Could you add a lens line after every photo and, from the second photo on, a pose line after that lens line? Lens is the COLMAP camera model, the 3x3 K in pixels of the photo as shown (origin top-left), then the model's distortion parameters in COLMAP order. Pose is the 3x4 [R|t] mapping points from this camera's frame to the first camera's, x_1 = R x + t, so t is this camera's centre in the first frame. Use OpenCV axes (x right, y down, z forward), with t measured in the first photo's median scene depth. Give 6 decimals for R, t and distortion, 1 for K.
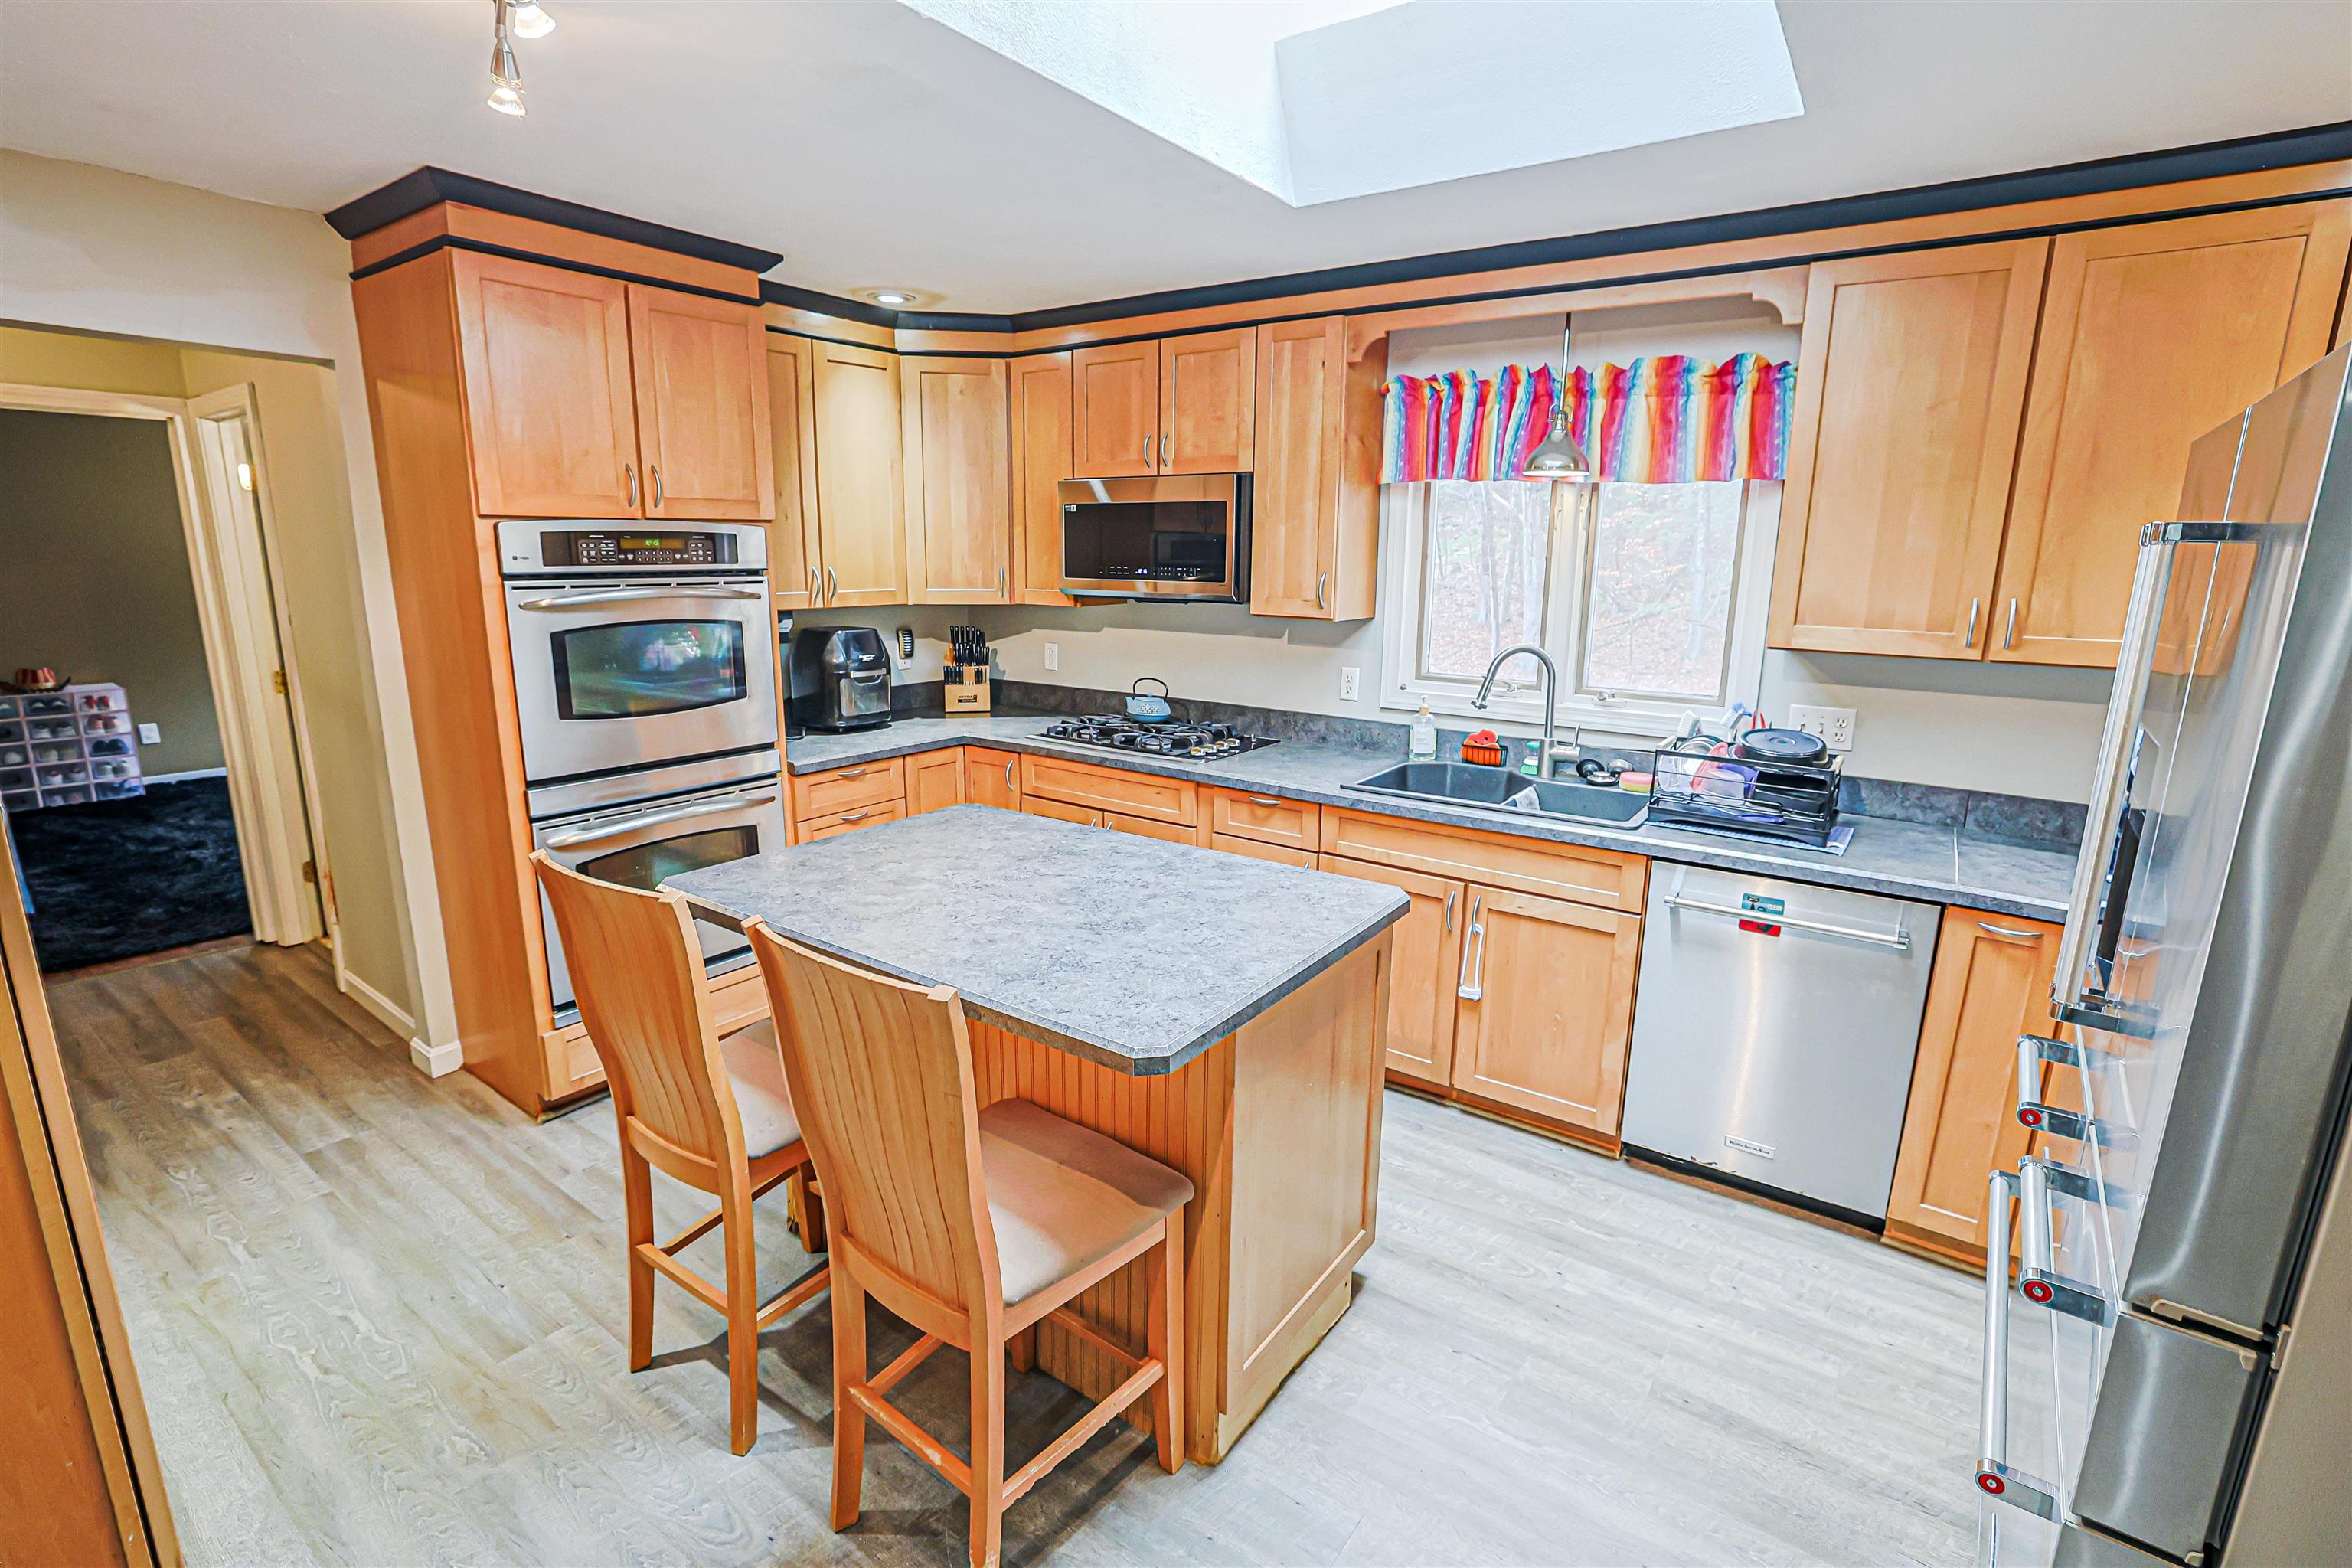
lens RADIAL K [[1079.2, 0, 1171.7], [0, 1079.2, 779.1], [0, 0, 1]] dist [-0.052268, 0.019311]
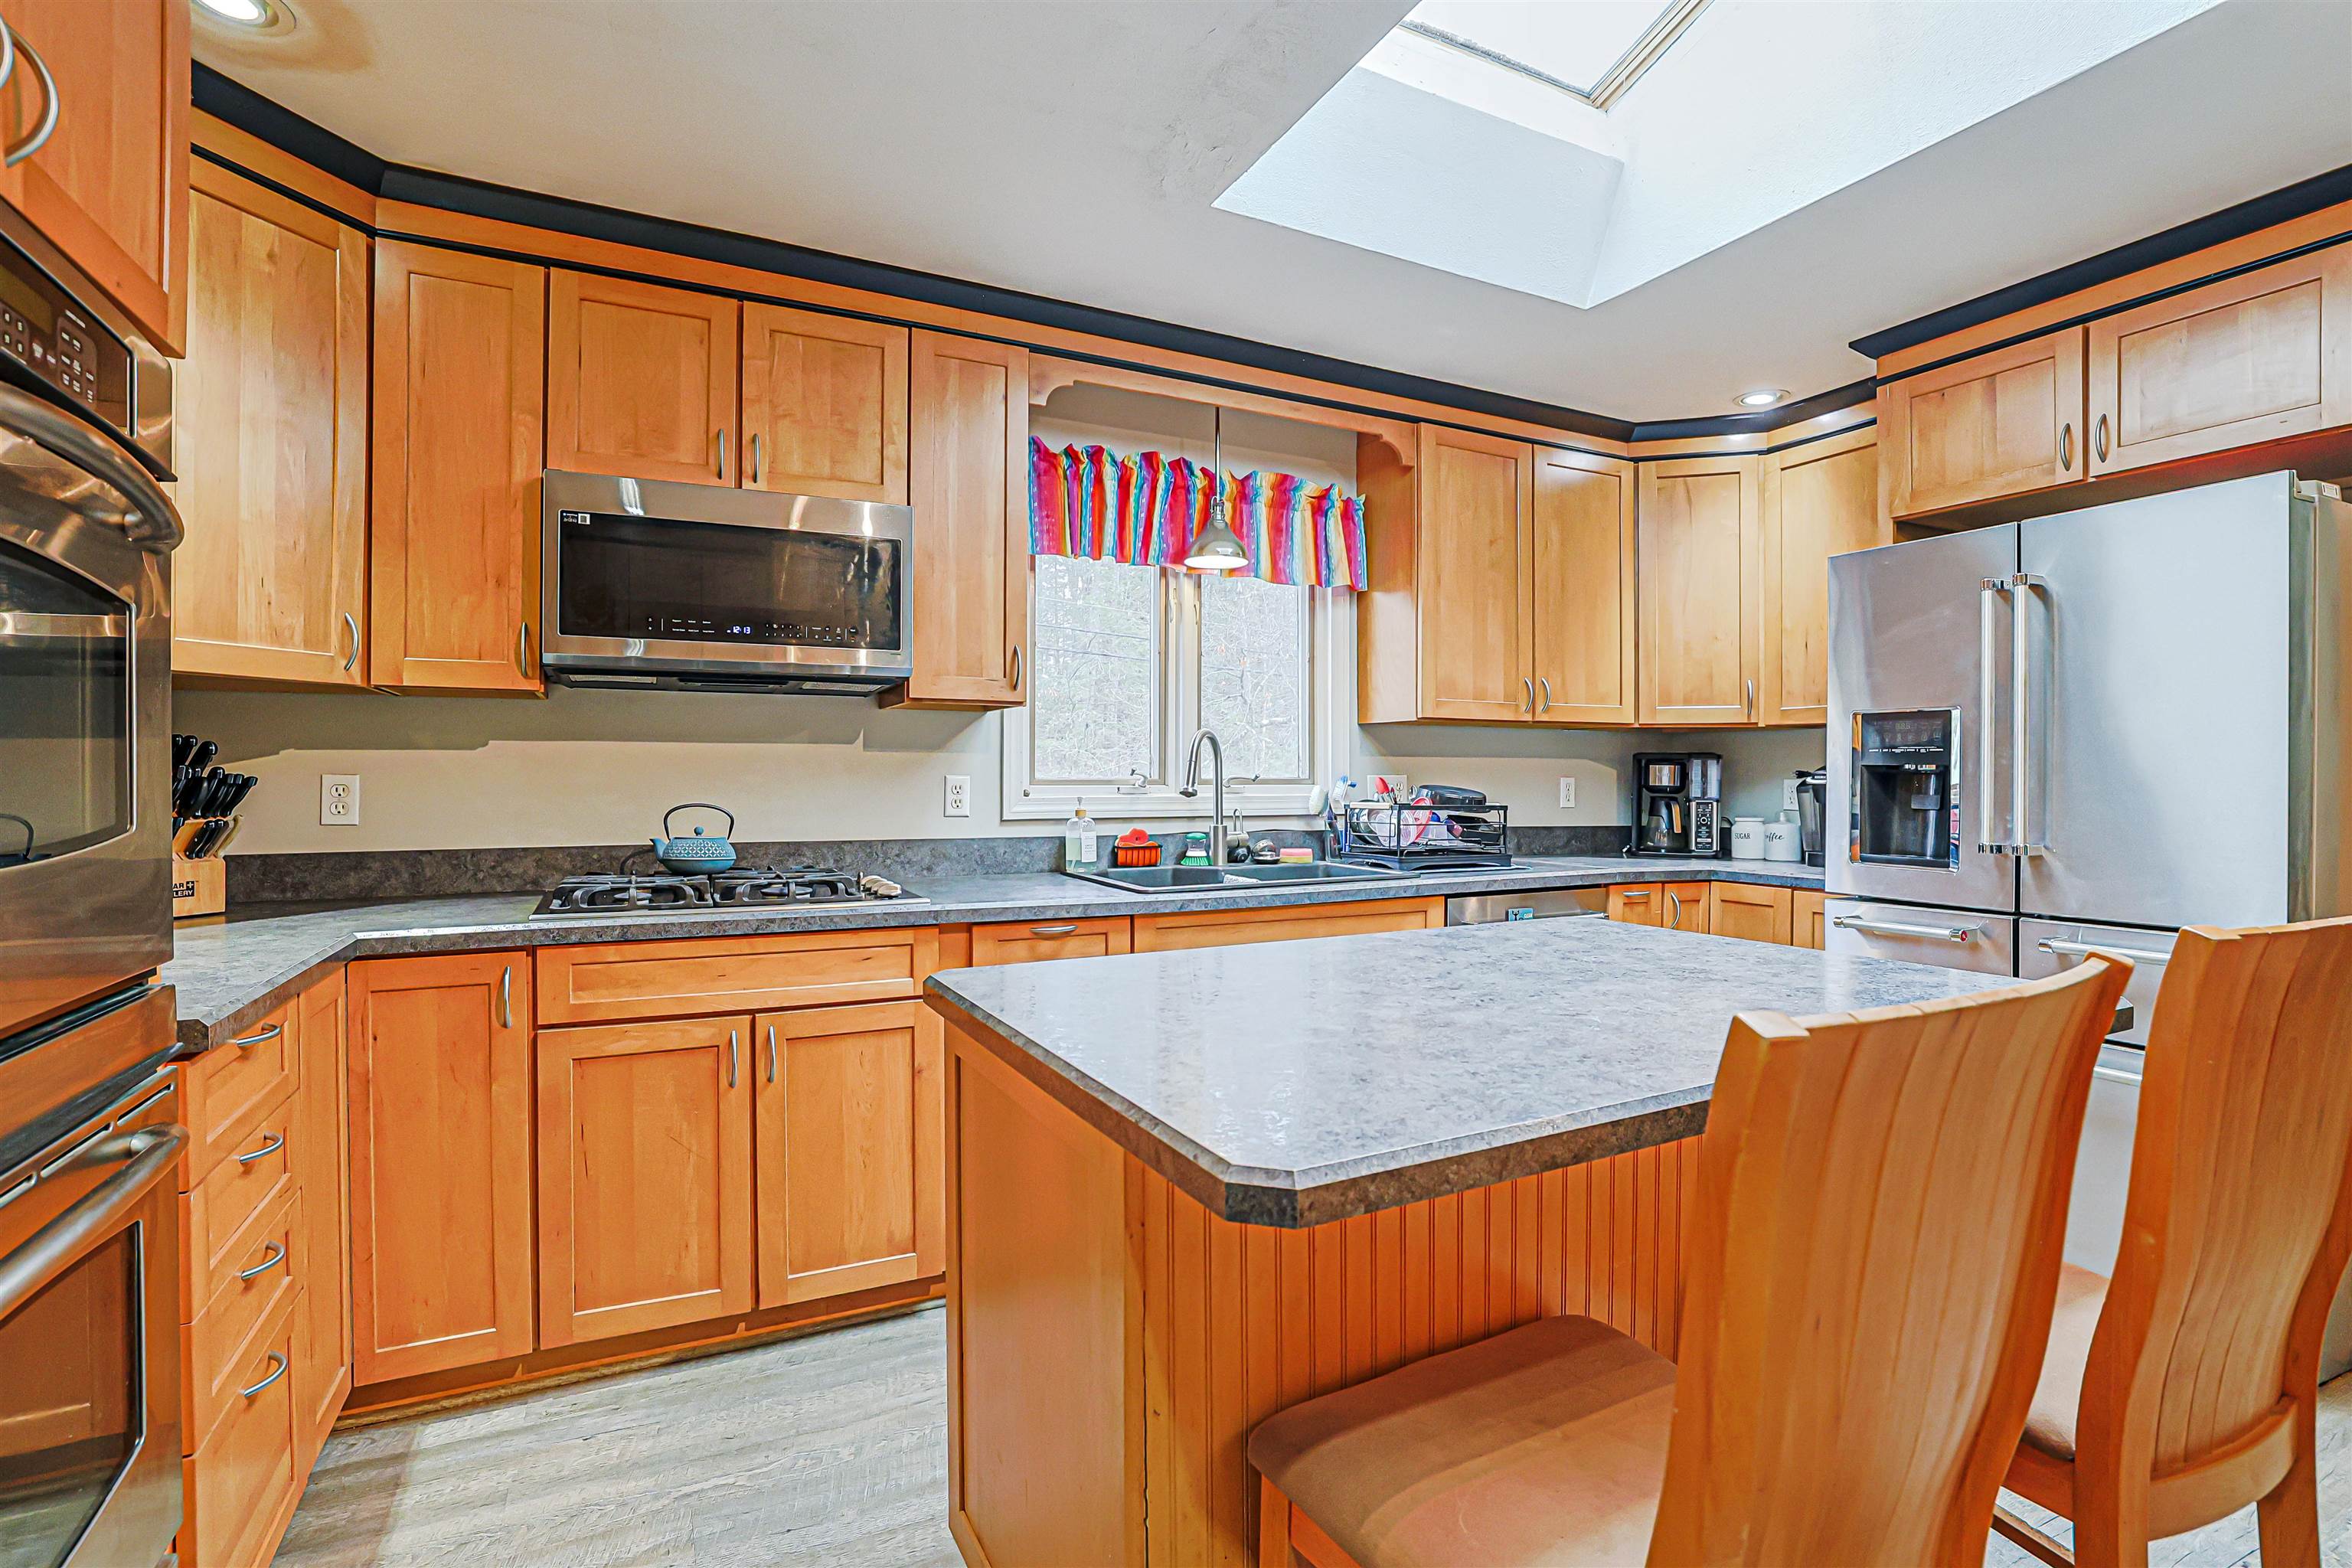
lens RADIAL K [[1079.2, 0, 1171.7], [0, 1079.2, 779.1], [0, 0, 1]] dist [-0.052268, 0.019311]
pose [[0.471035, -0.011148, 0.882044, -0.542910], [0.187728, 0.978281, -0.087888, -0.000915], [-0.861907, 0.206983, 0.462897, 0.572273]]
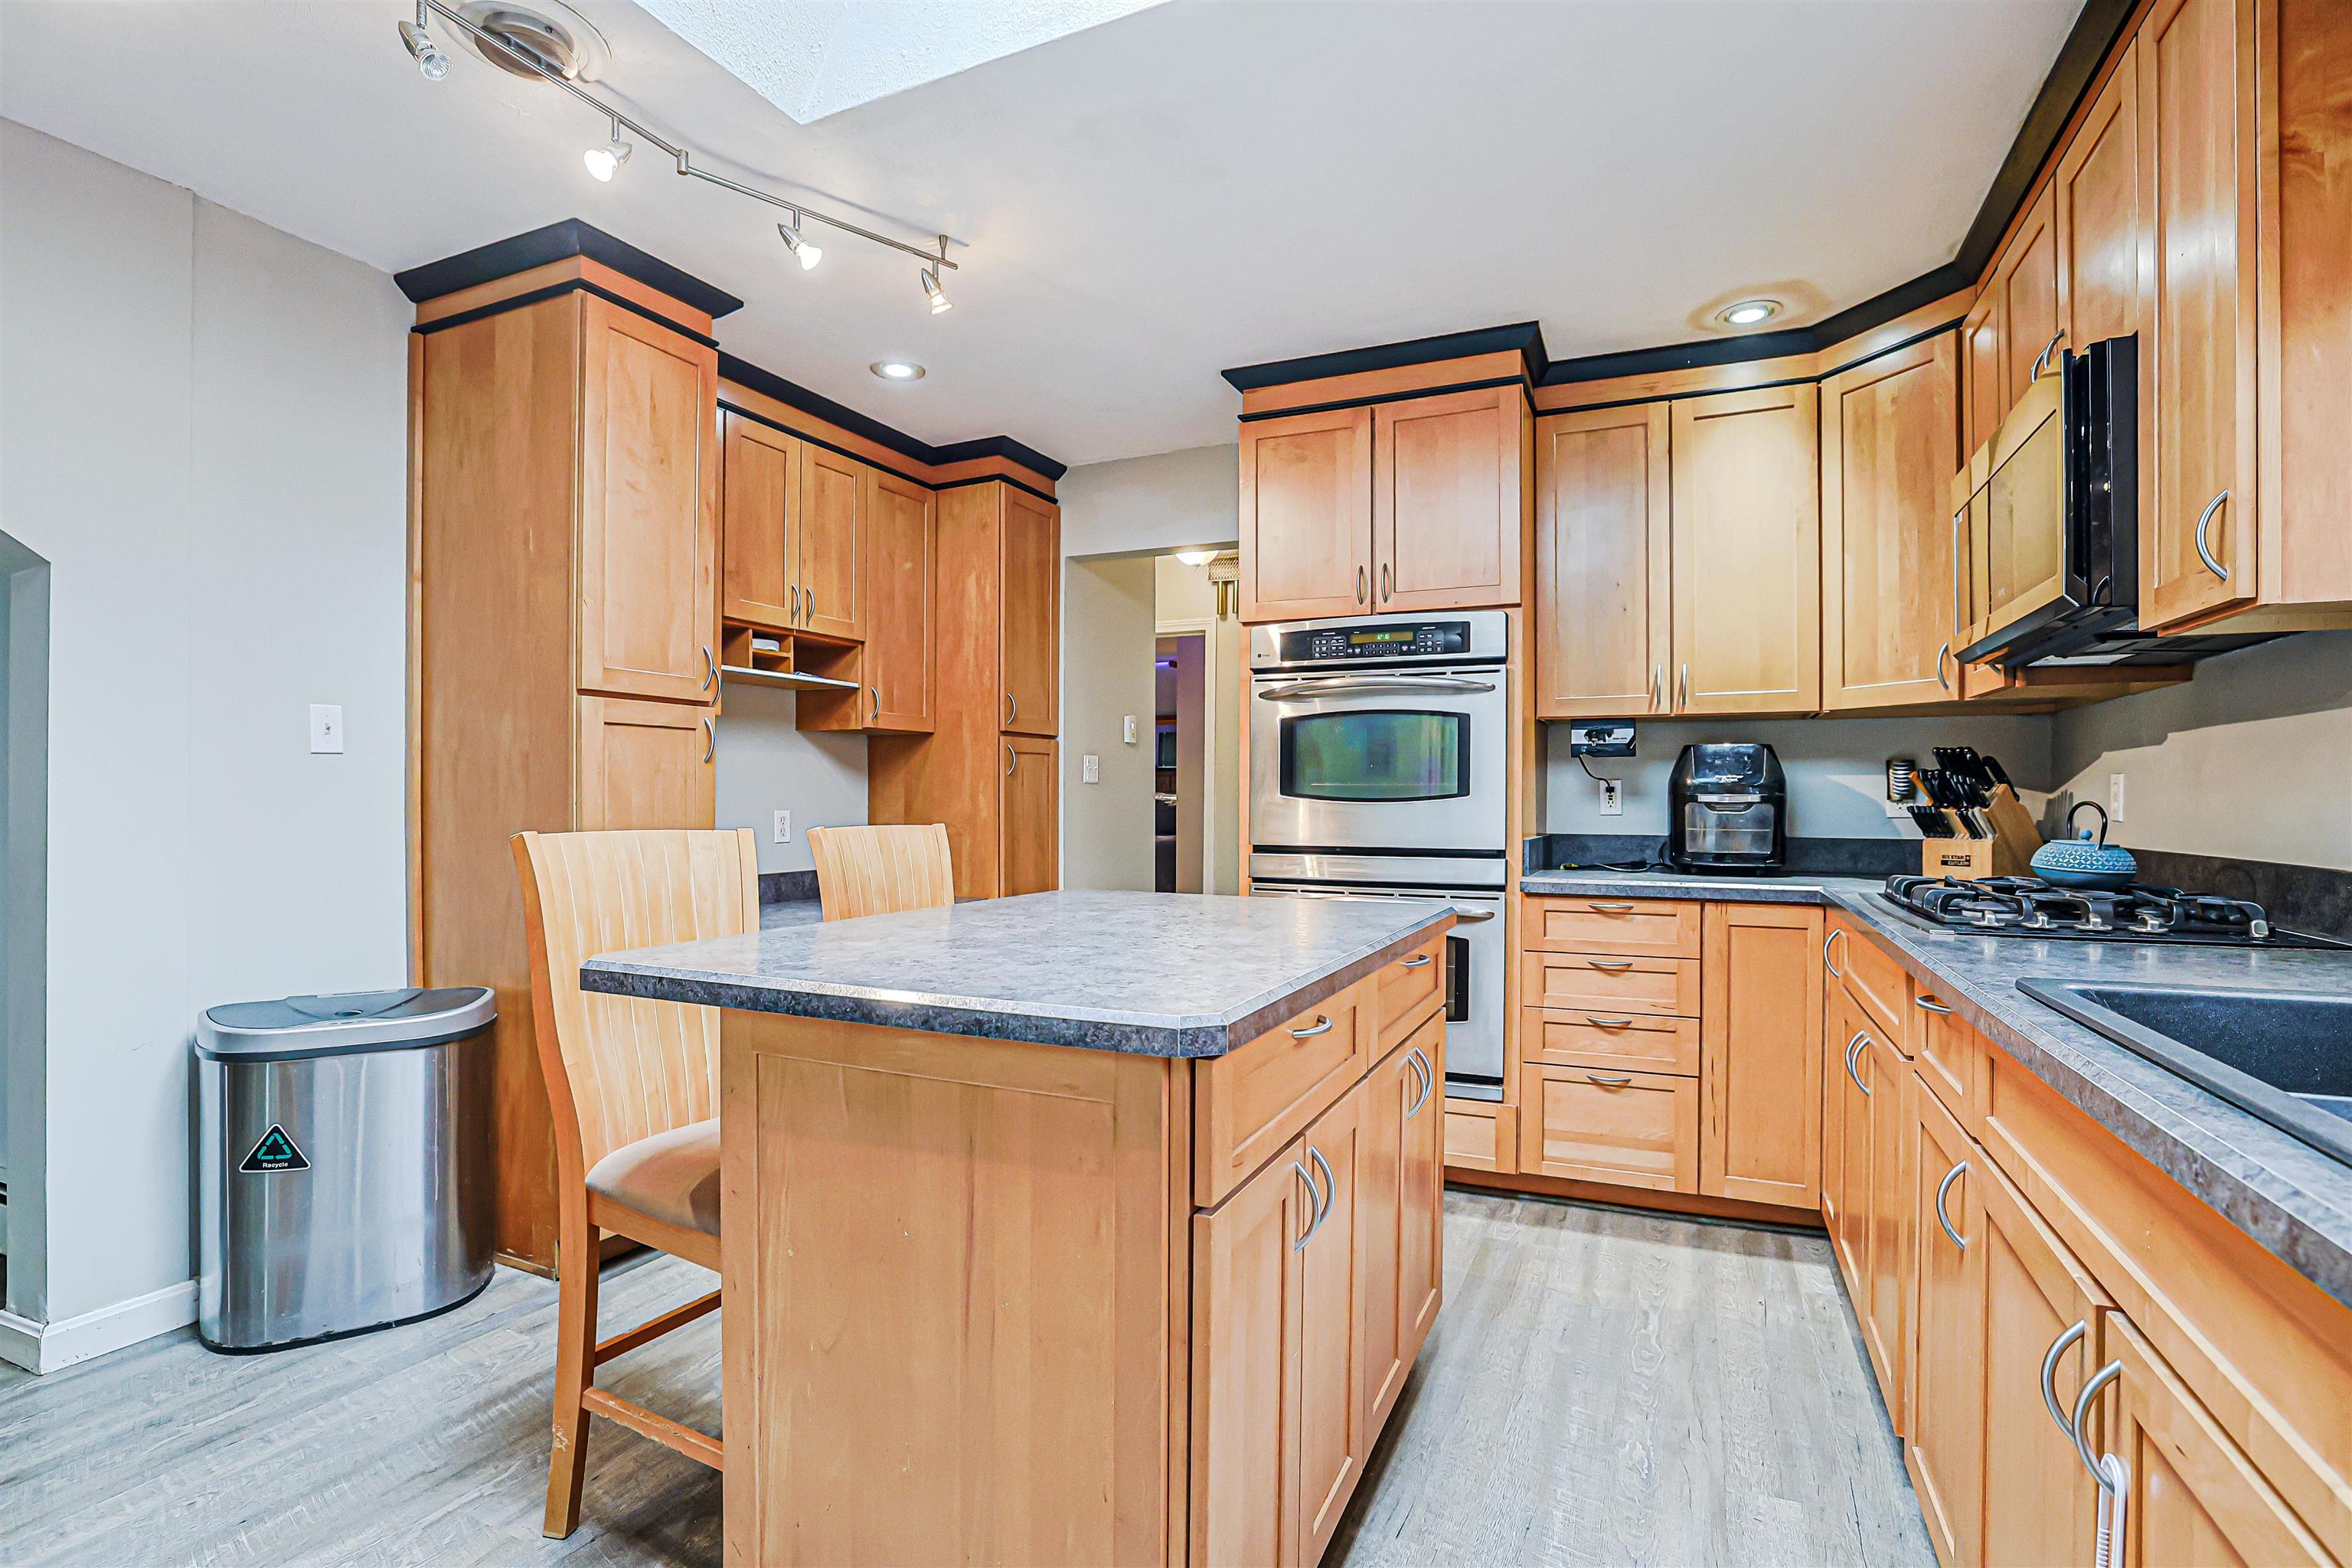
lens RADIAL K [[1095.8, 0, 1228.0], [0, 1095.8, 806.1], [0, 0, 1]] dist [-0.050313, 0.000014]
pose [[0.207329, -0.005937, -0.978253, 0.479724], [-0.206743, 0.977130, -0.049747, 0.021683], [0.956176, 0.212561, 0.201360, 0.621304]]
